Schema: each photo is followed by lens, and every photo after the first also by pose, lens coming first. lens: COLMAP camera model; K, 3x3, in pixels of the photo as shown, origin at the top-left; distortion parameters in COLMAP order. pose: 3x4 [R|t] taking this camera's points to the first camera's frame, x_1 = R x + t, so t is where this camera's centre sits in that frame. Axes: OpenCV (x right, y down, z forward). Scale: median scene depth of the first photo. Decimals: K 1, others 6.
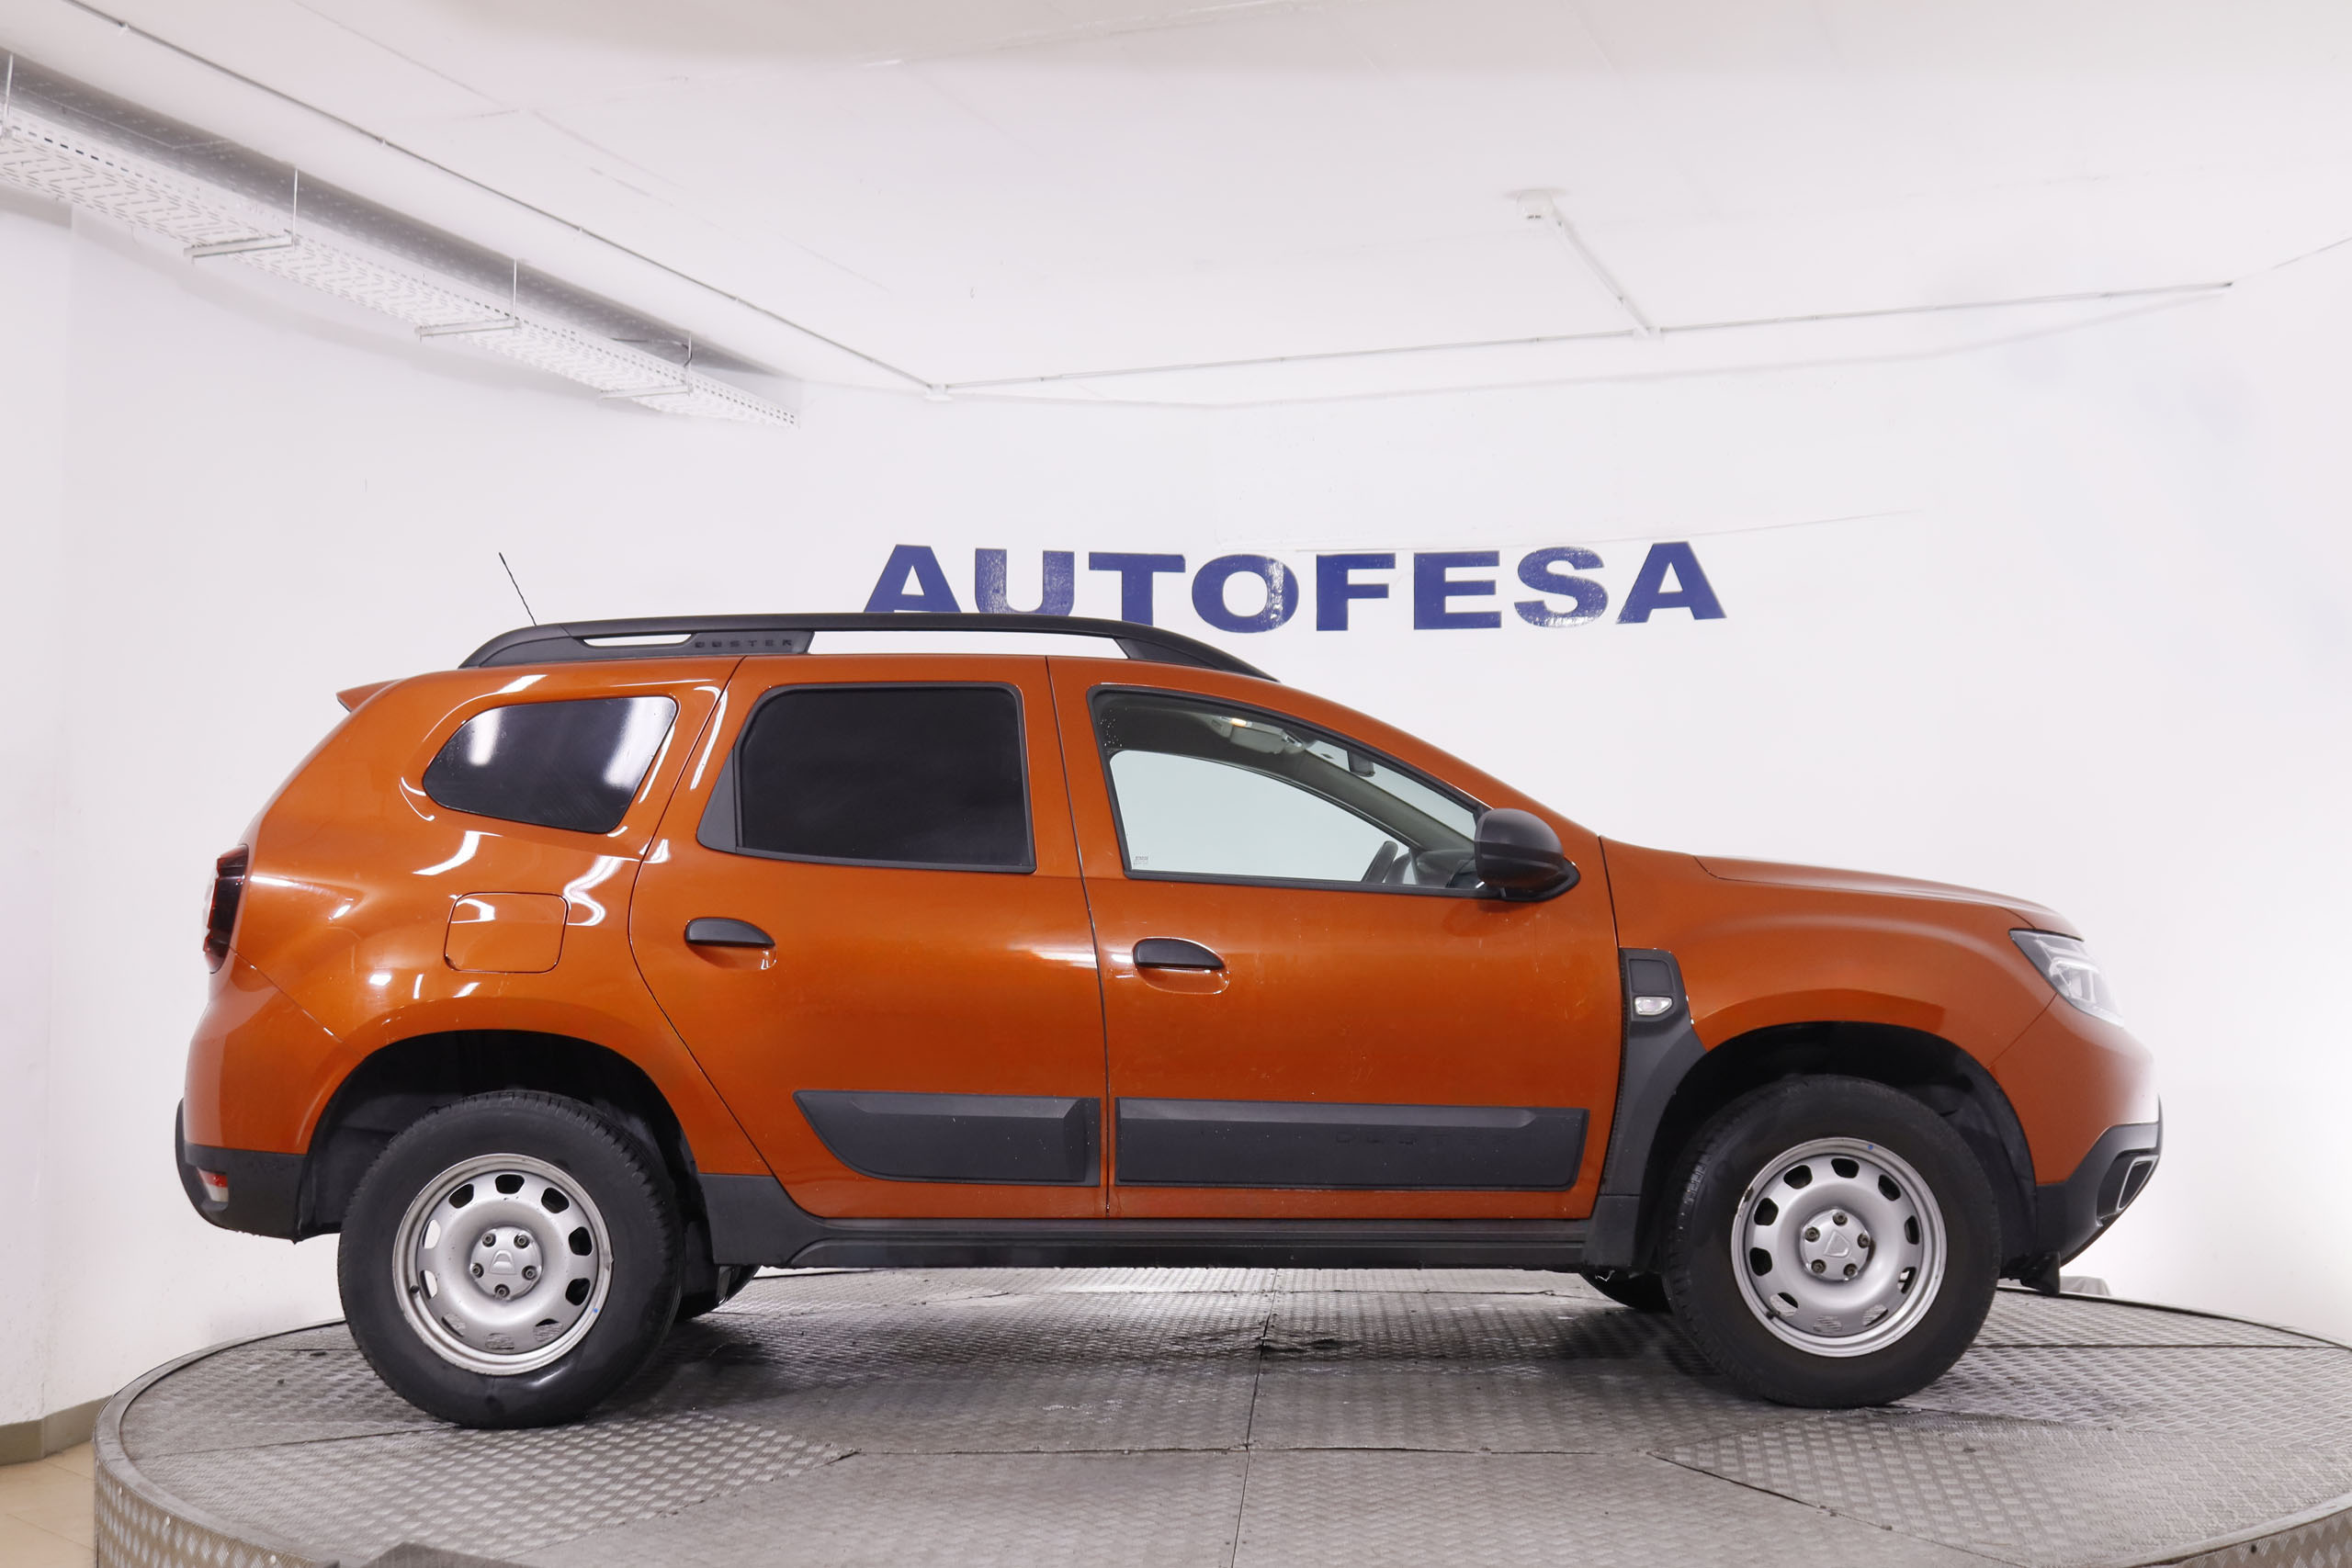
lens RADIAL K [[2701.8, 0, 1176.0], [0, 2701.8, 784.0], [0, 0, 1]] dist [-0.116709, 0.126525]
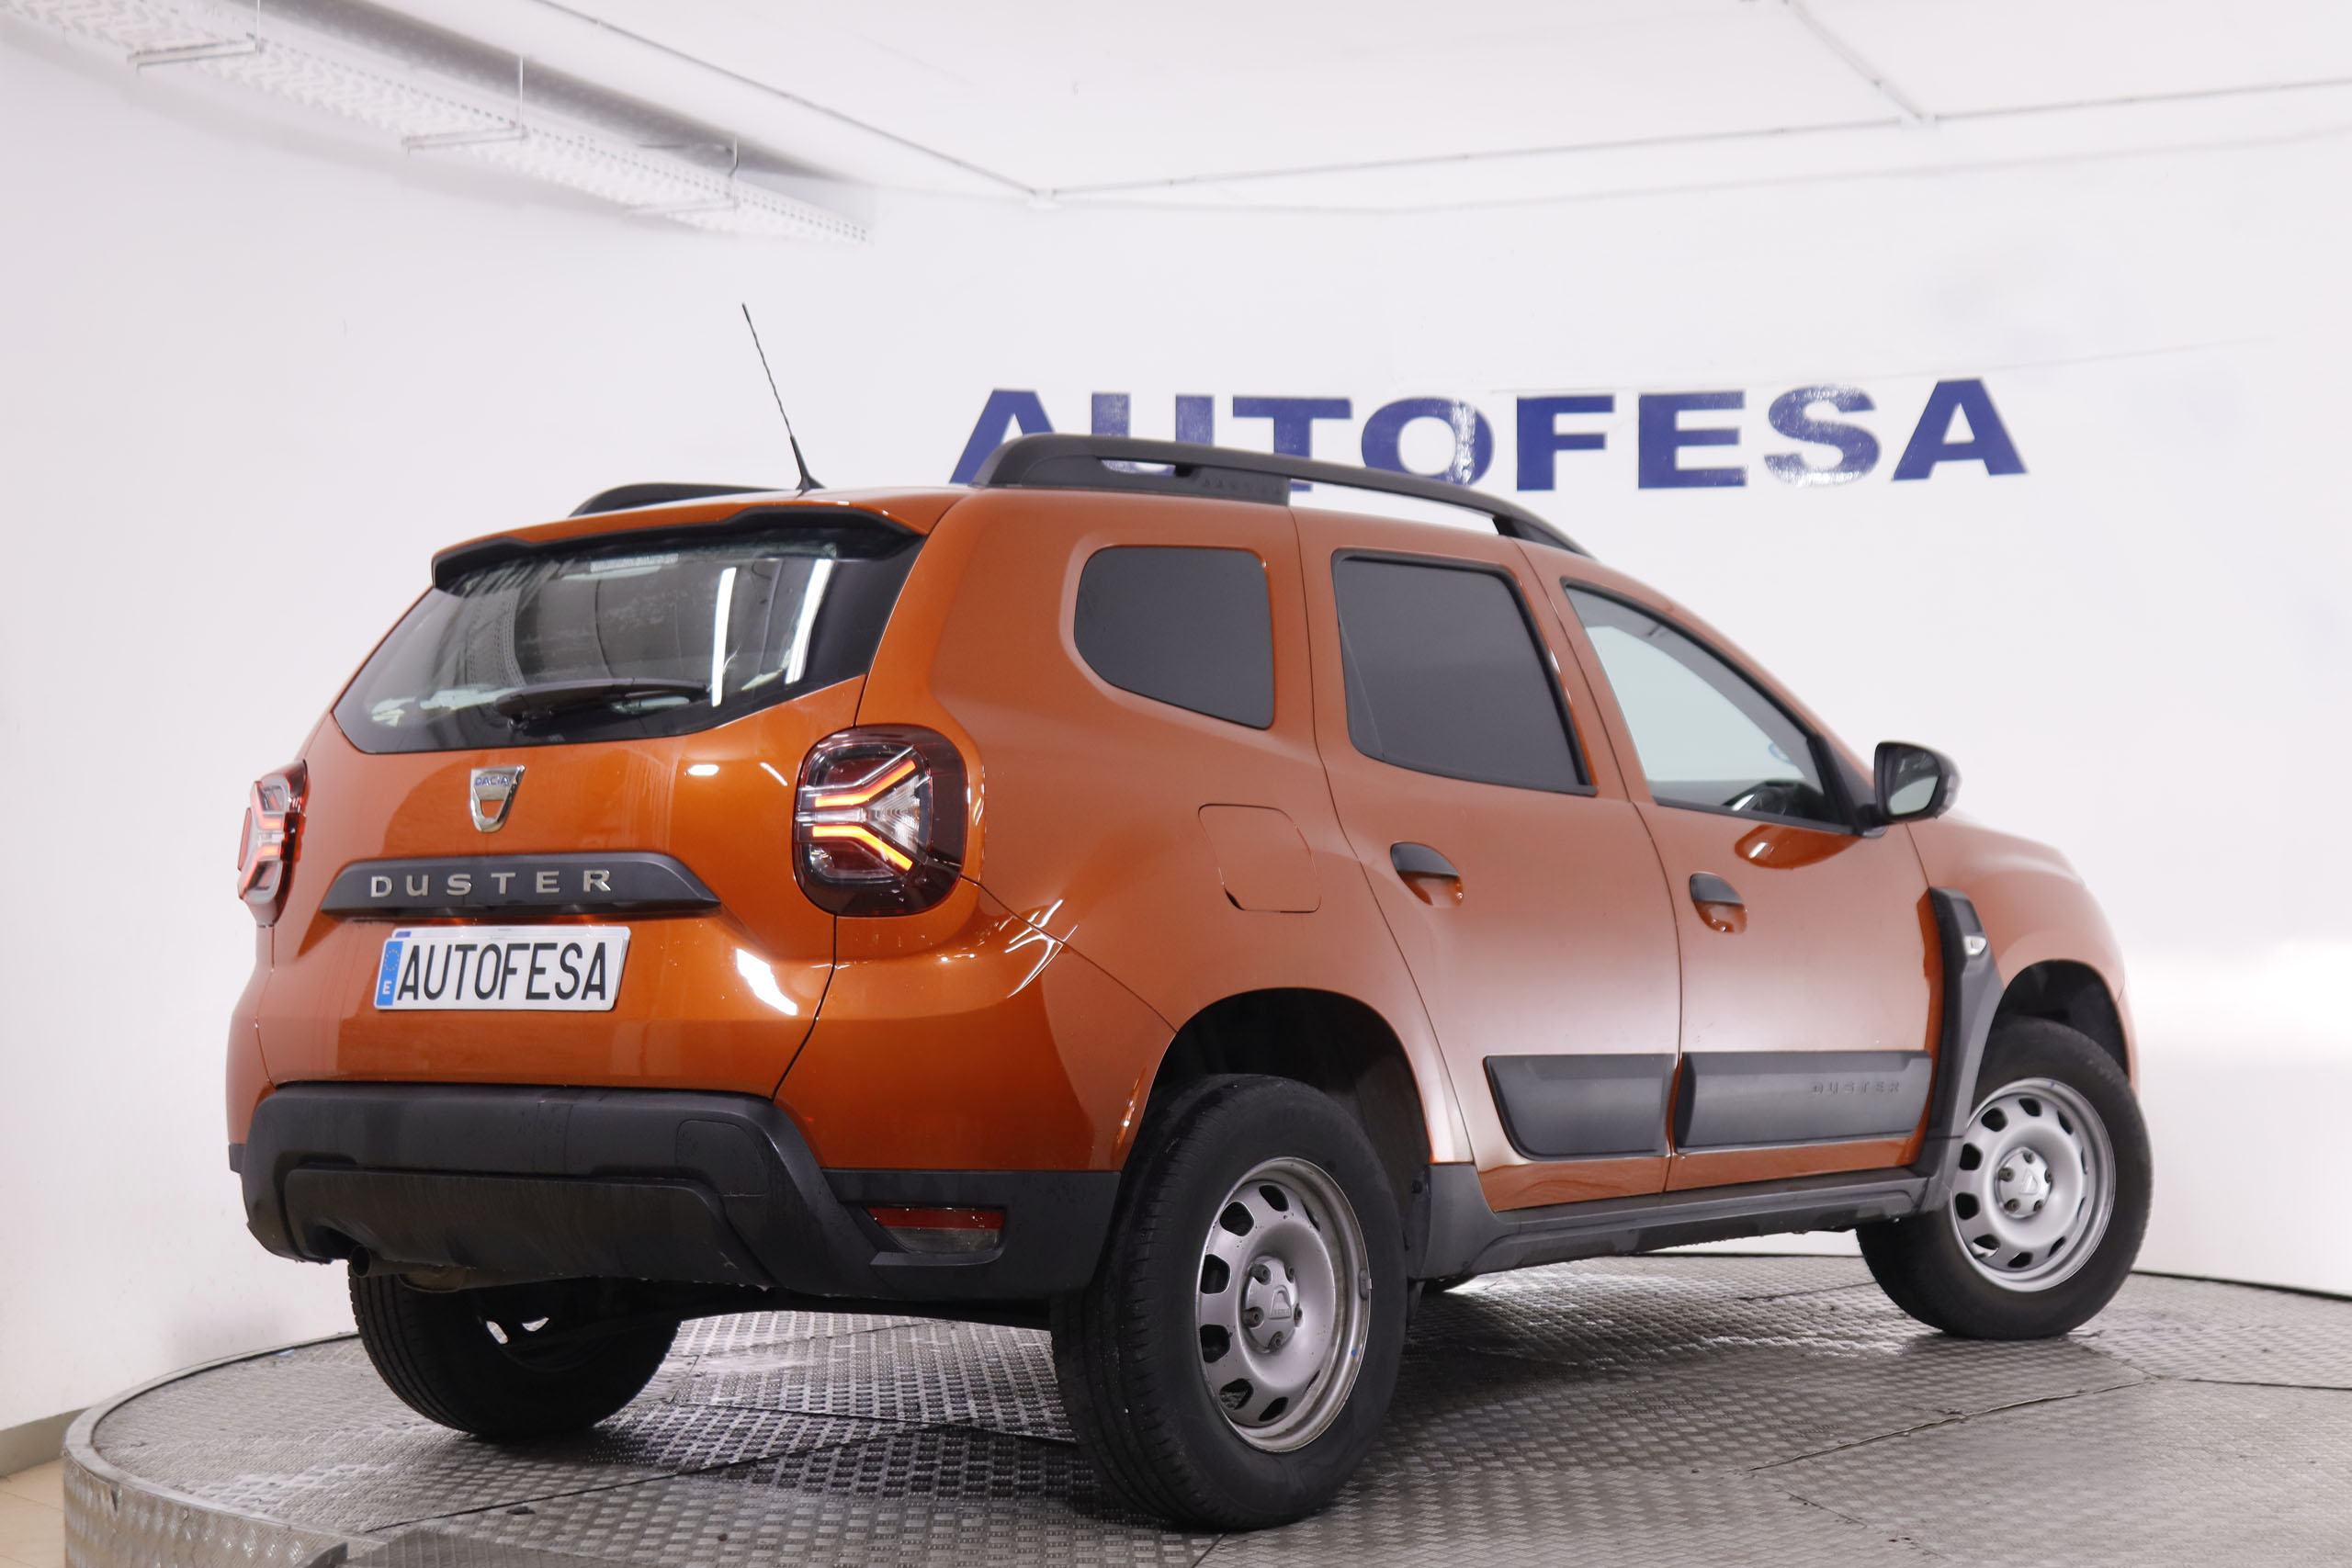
lens RADIAL K [[3723.7, 0, 1176.0], [0, 3723.7, 784.0], [0, 0, 1]] dist [-0.005152, 0.012064]
pose [[0.997604, 0.000086, -0.069186, 0.028858], [0.002260, 0.999425, 0.033828, -0.007787], [0.069149, -0.033903, 0.997030, -0.117725]]
